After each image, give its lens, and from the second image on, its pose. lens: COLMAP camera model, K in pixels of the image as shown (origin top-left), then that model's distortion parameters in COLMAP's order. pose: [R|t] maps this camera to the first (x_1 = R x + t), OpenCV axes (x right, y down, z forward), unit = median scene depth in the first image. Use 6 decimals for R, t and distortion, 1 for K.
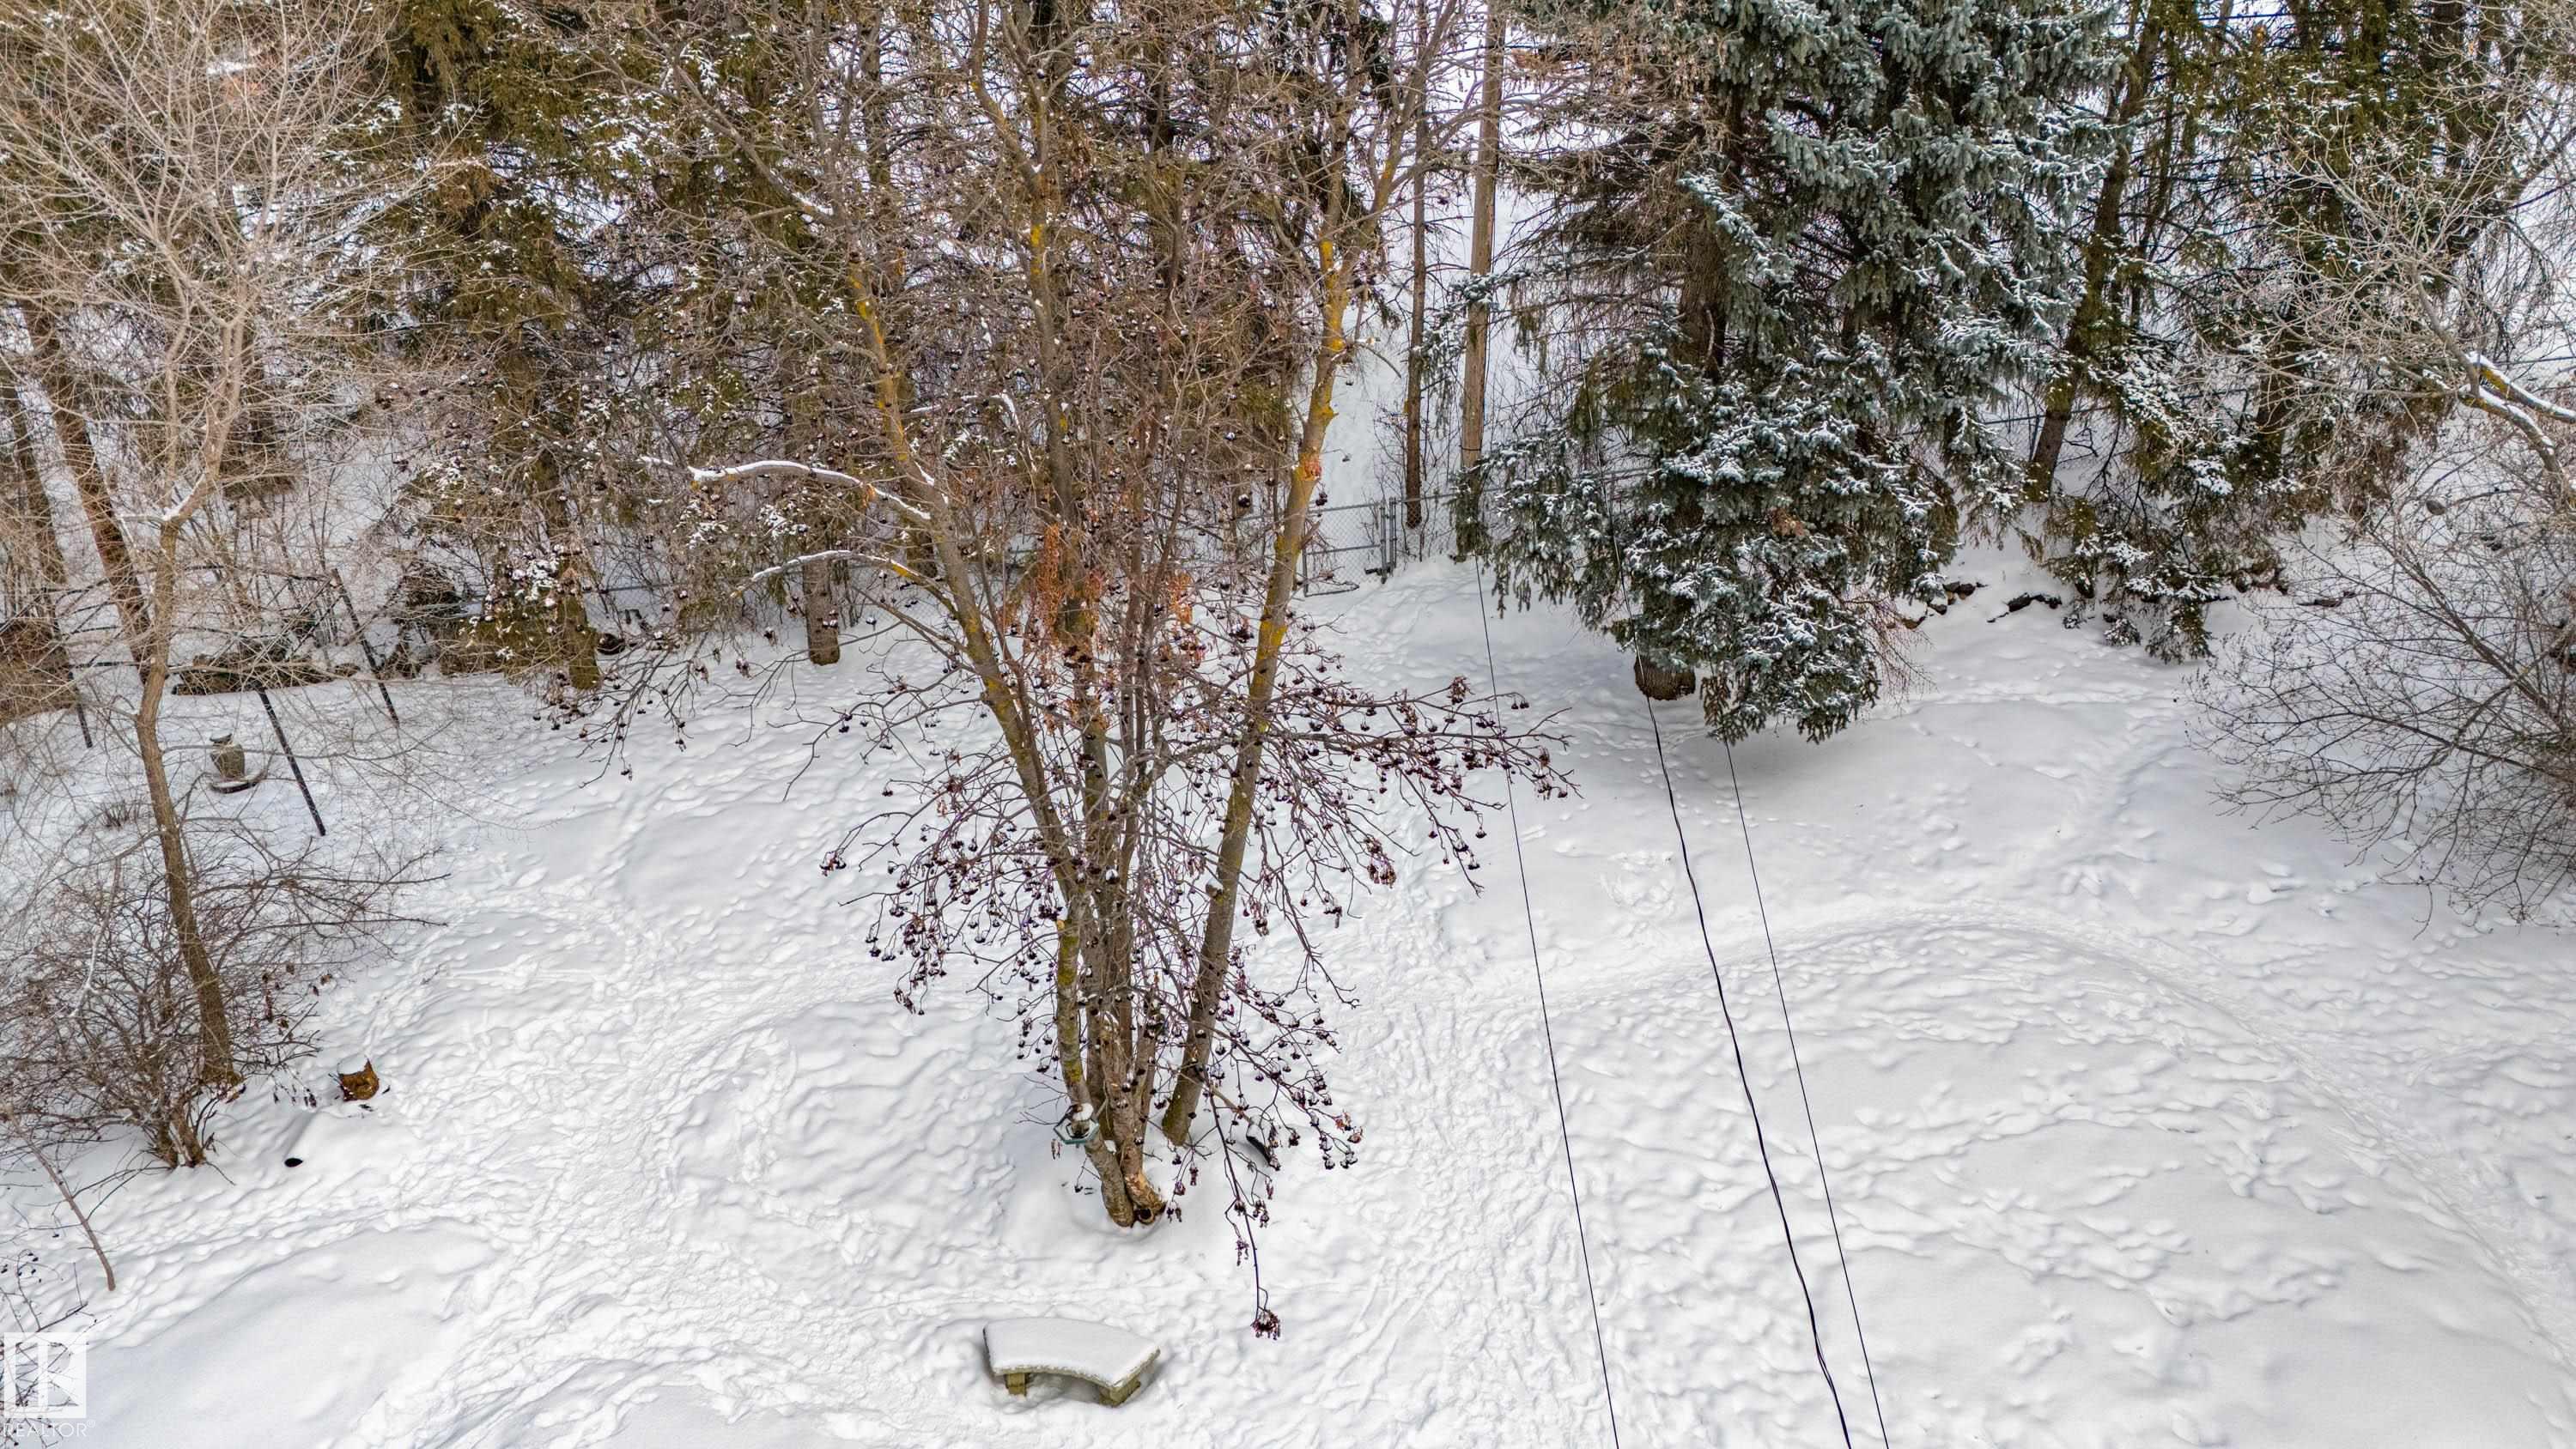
lens RADIAL K [[1869.9, 0, 1299.5], [0, 1869.9, 722.1], [0, 0, 1]] dist [0.093920, -0.089732]
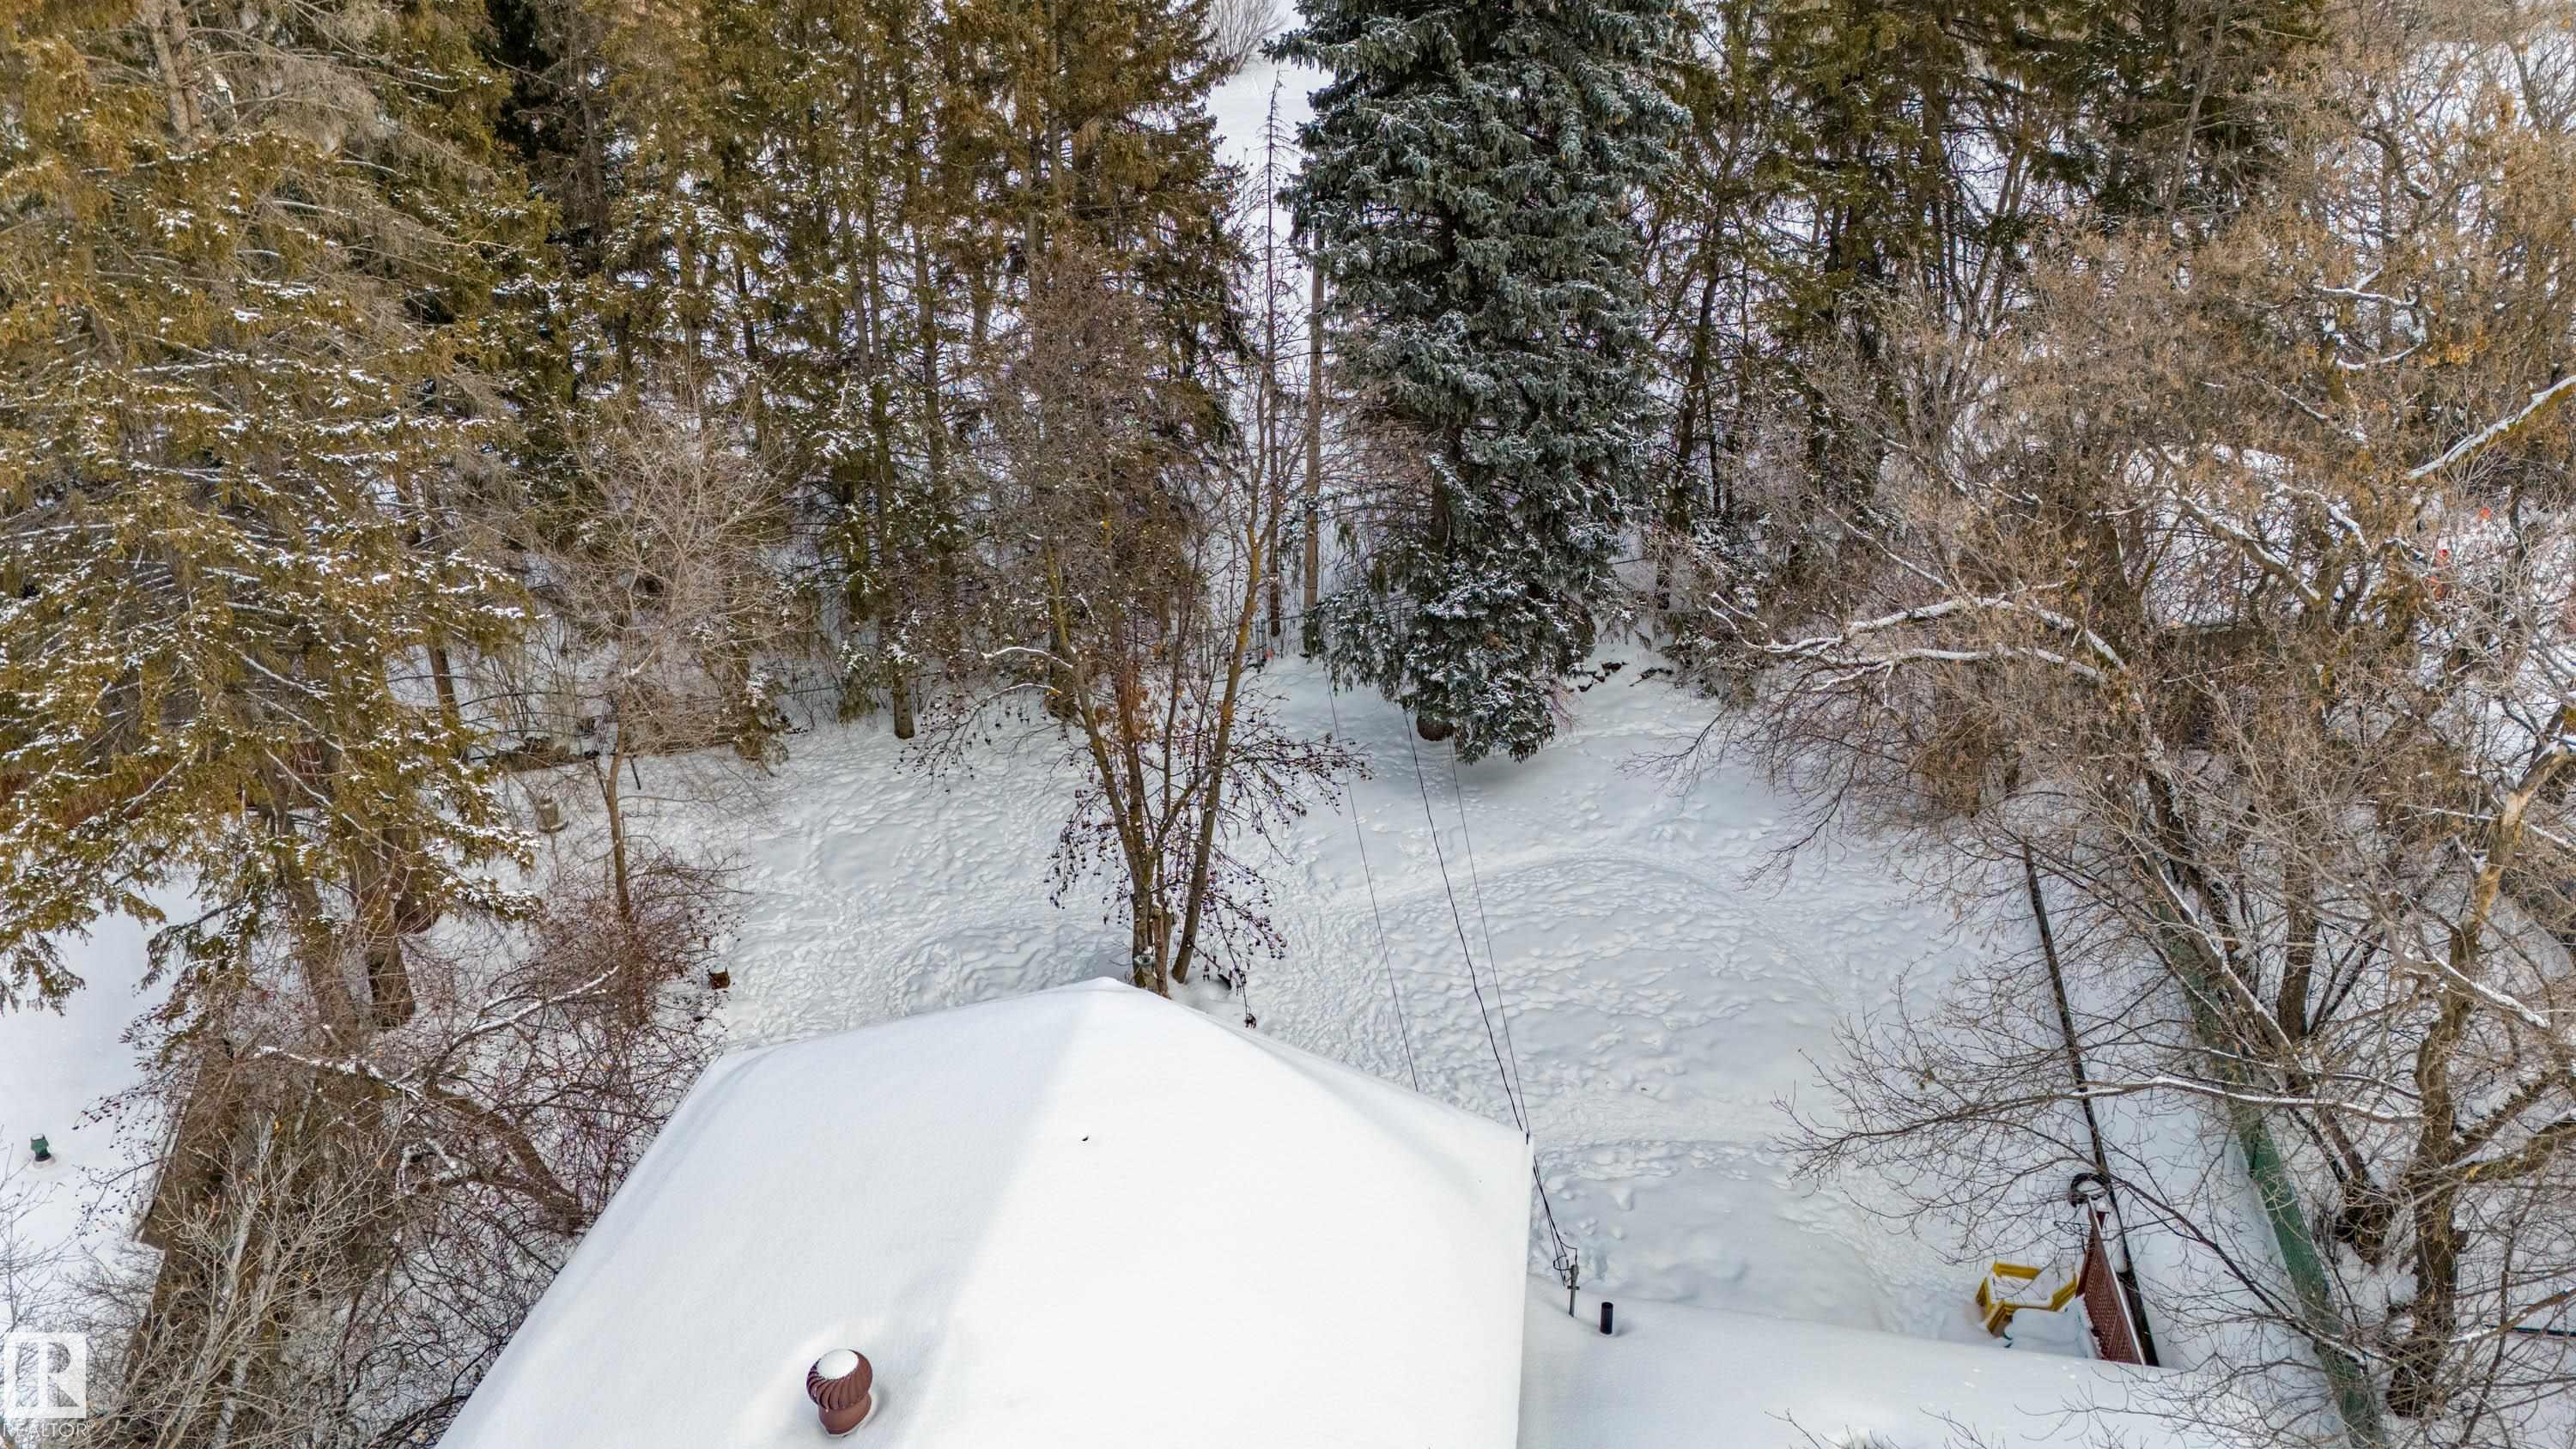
lens RADIAL K [[1869.9, 0, 1299.5], [0, 1869.9, 722.1], [0, 0, 1]] dist [0.093920, -0.089732]
pose [[0.994813, -0.036560, 0.094922, -0.092116], [0.039308, 0.998856, -0.027245, 0.013667], [-0.093817, 0.030835, 0.995112, -0.725955]]
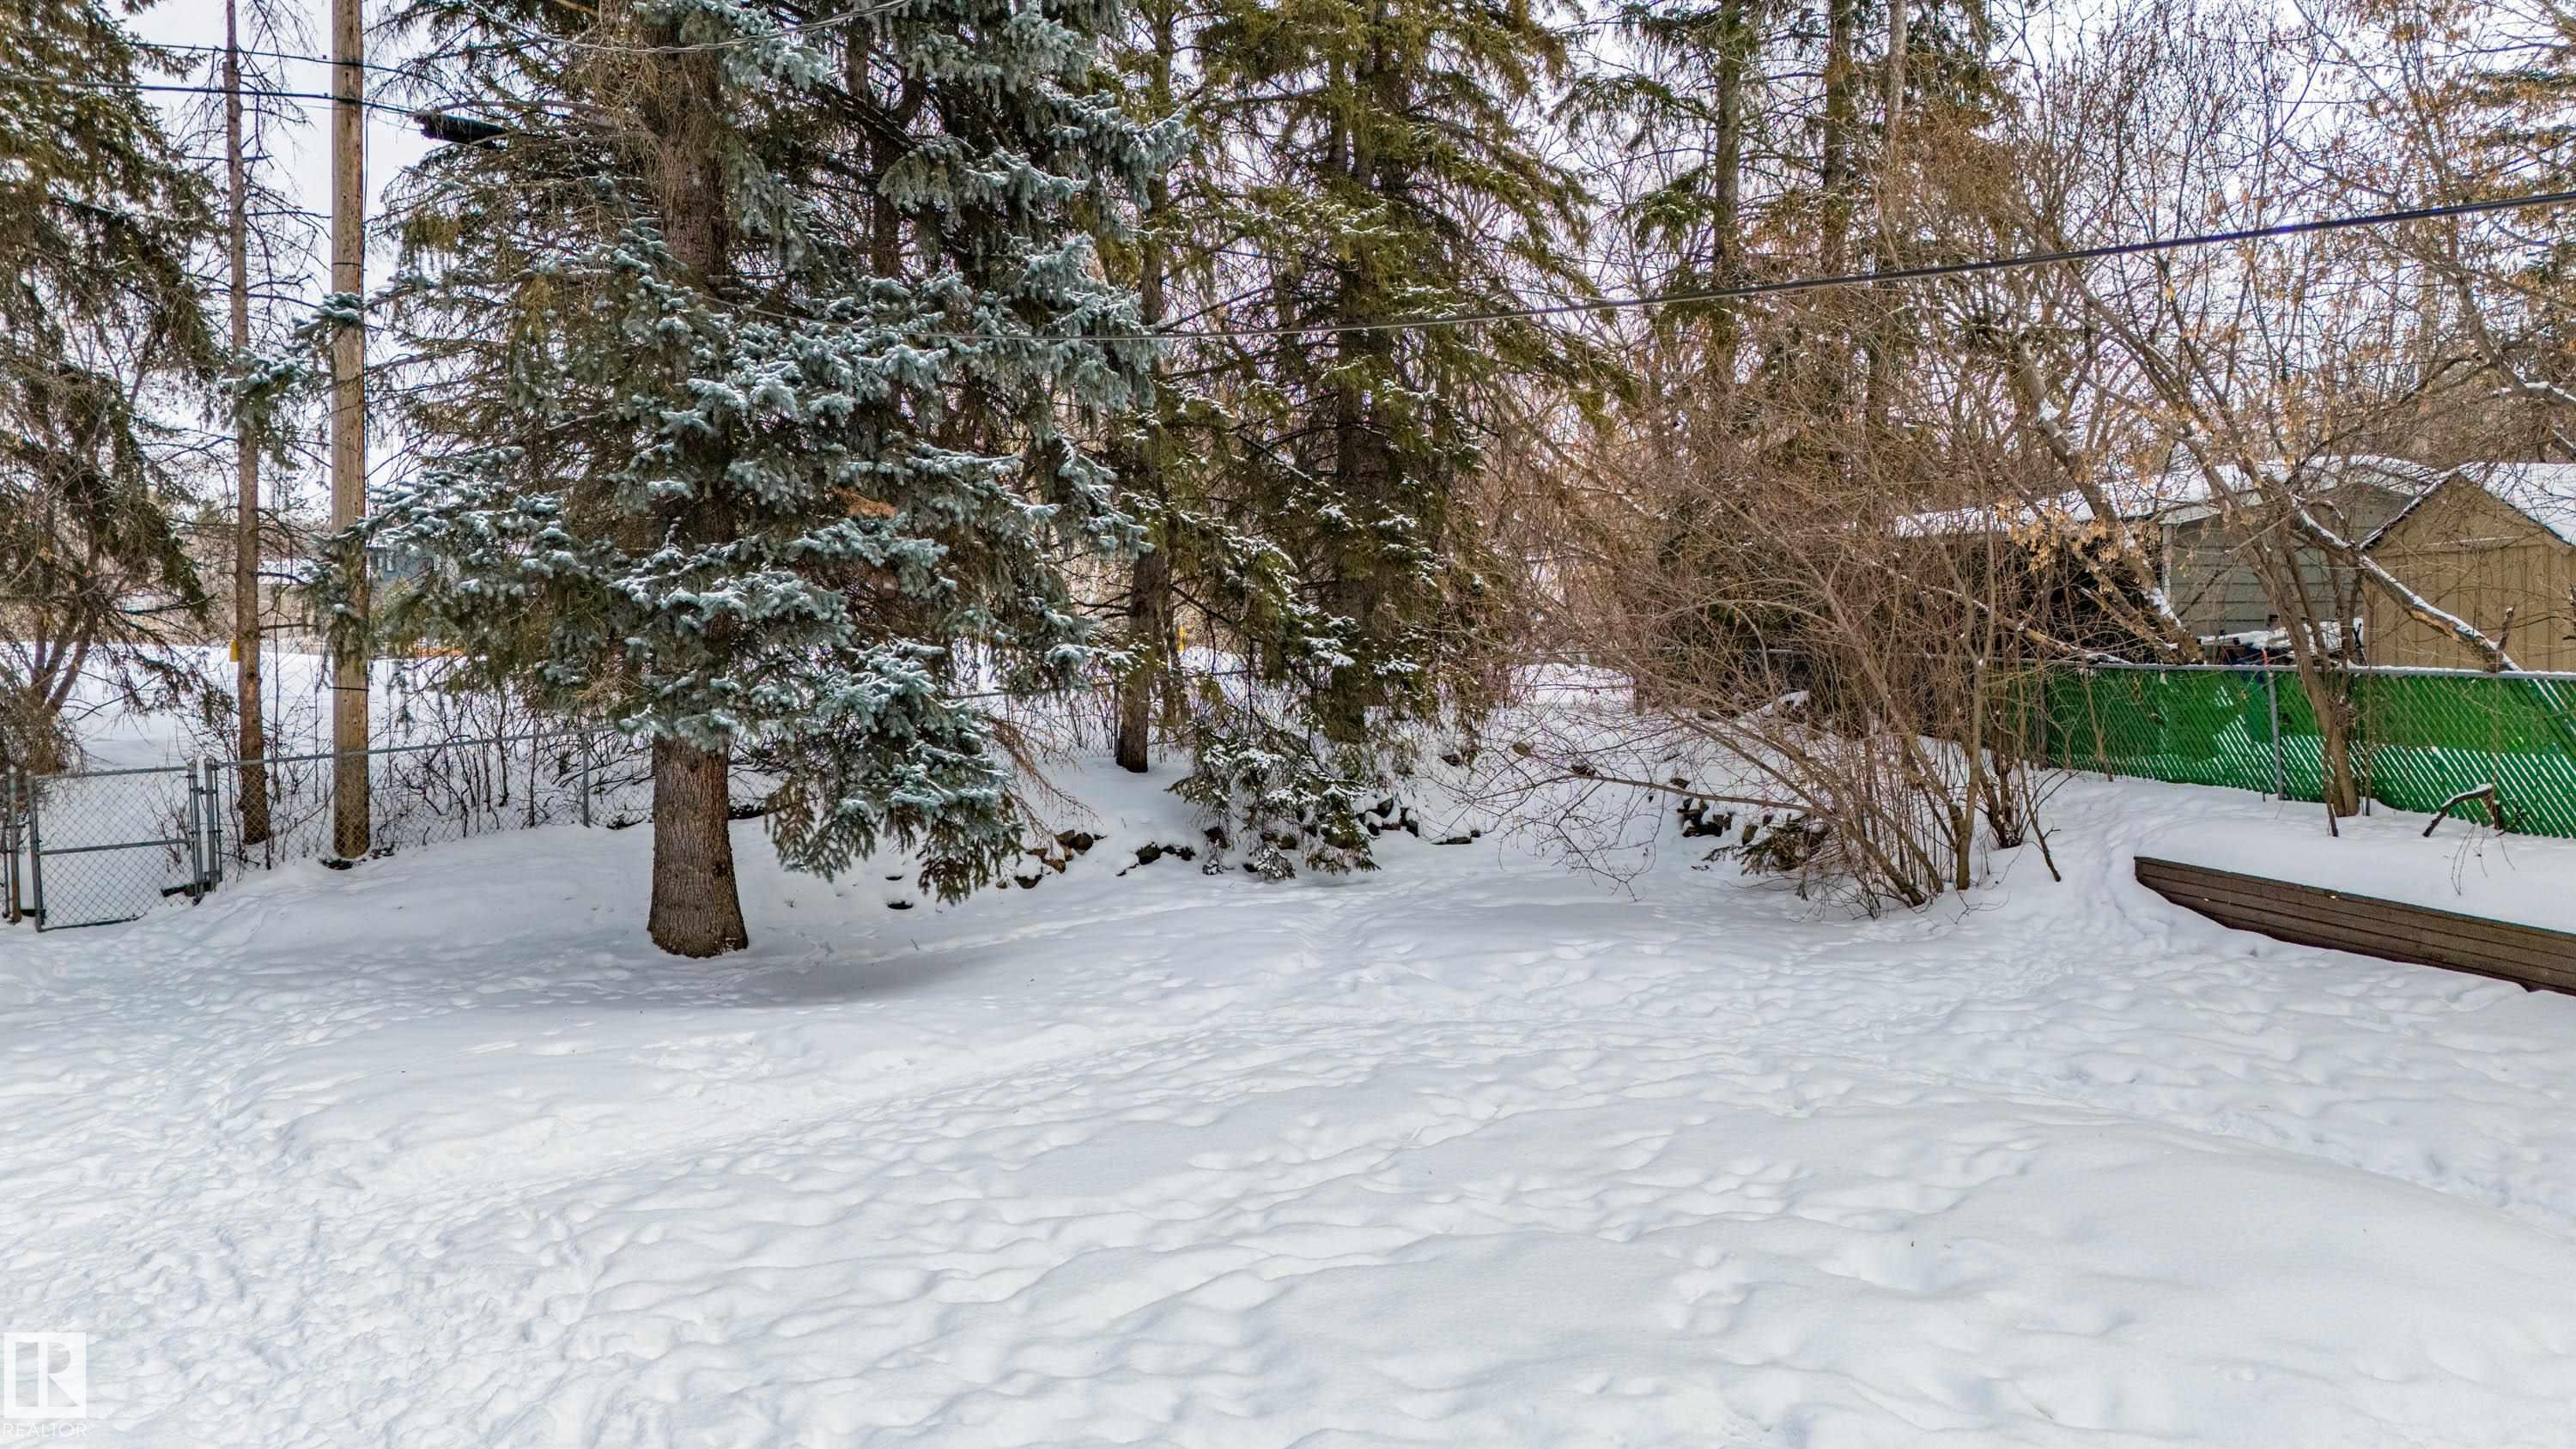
lens RADIAL K [[1869.9, 0, 1299.5], [0, 1869.9, 722.1], [0, 0, 1]] dist [0.093920, -0.089732]
pose [[0.858789, -0.007263, 0.512278, 0.045178], [0.233857, 0.895213, -0.379348, 0.247107], [-0.455843, 0.445580, 0.770497, 0.434024]]
